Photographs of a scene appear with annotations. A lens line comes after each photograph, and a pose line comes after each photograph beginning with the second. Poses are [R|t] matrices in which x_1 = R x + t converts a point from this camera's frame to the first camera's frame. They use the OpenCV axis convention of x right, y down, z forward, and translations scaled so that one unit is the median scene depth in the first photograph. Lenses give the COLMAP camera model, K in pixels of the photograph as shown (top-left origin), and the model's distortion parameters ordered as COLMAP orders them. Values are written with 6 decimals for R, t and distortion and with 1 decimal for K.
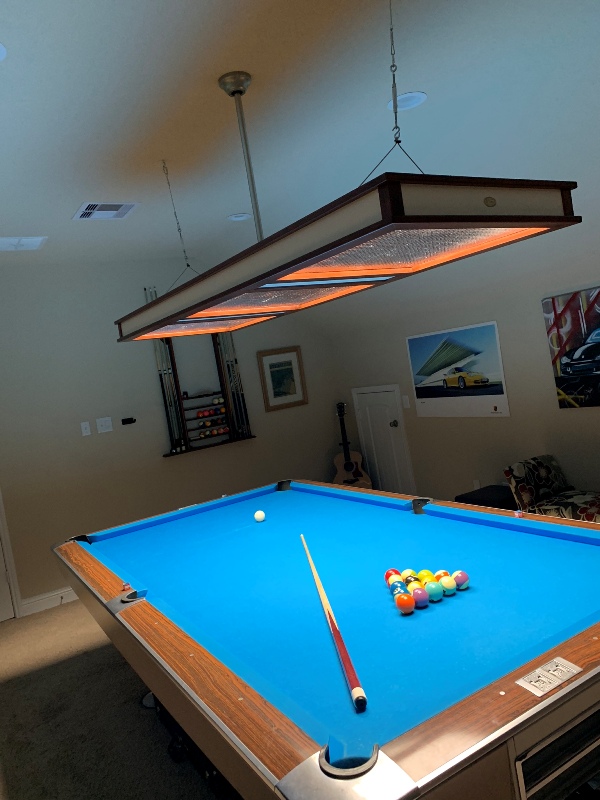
lens RADIAL K [[607.9, 0, 299.0], [0, 607.9, 403.9], [0, 0, 1]] dist [-0.000351, -0.000726]
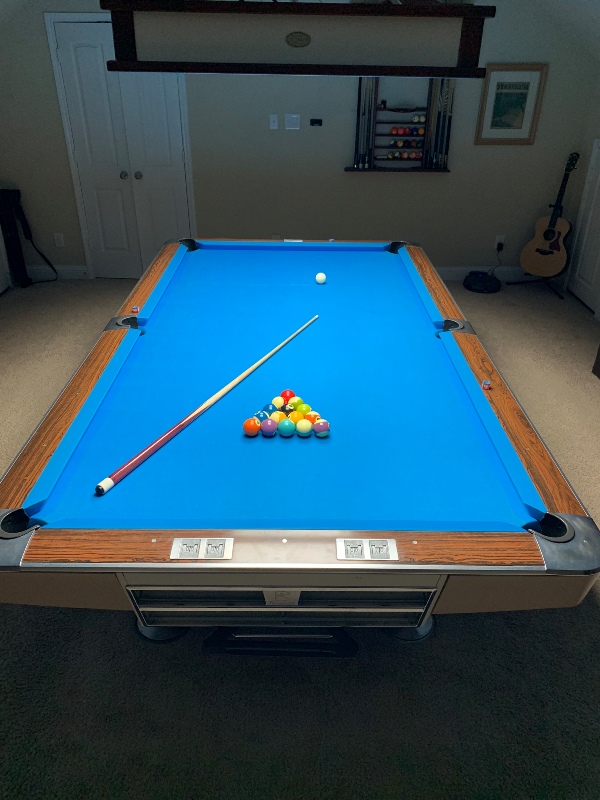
lens RADIAL K [[607.9, 0, 297.8], [0, 607.9, 403.0], [0, 0, 1]] dist [-0.000351, -0.000726]
pose [[0.840574, 0.403183, -0.361771, 0.206452], [-0.172277, 0.832147, 0.527117, -0.097764], [0.513571, -0.380757, 0.768940, 0.076326]]
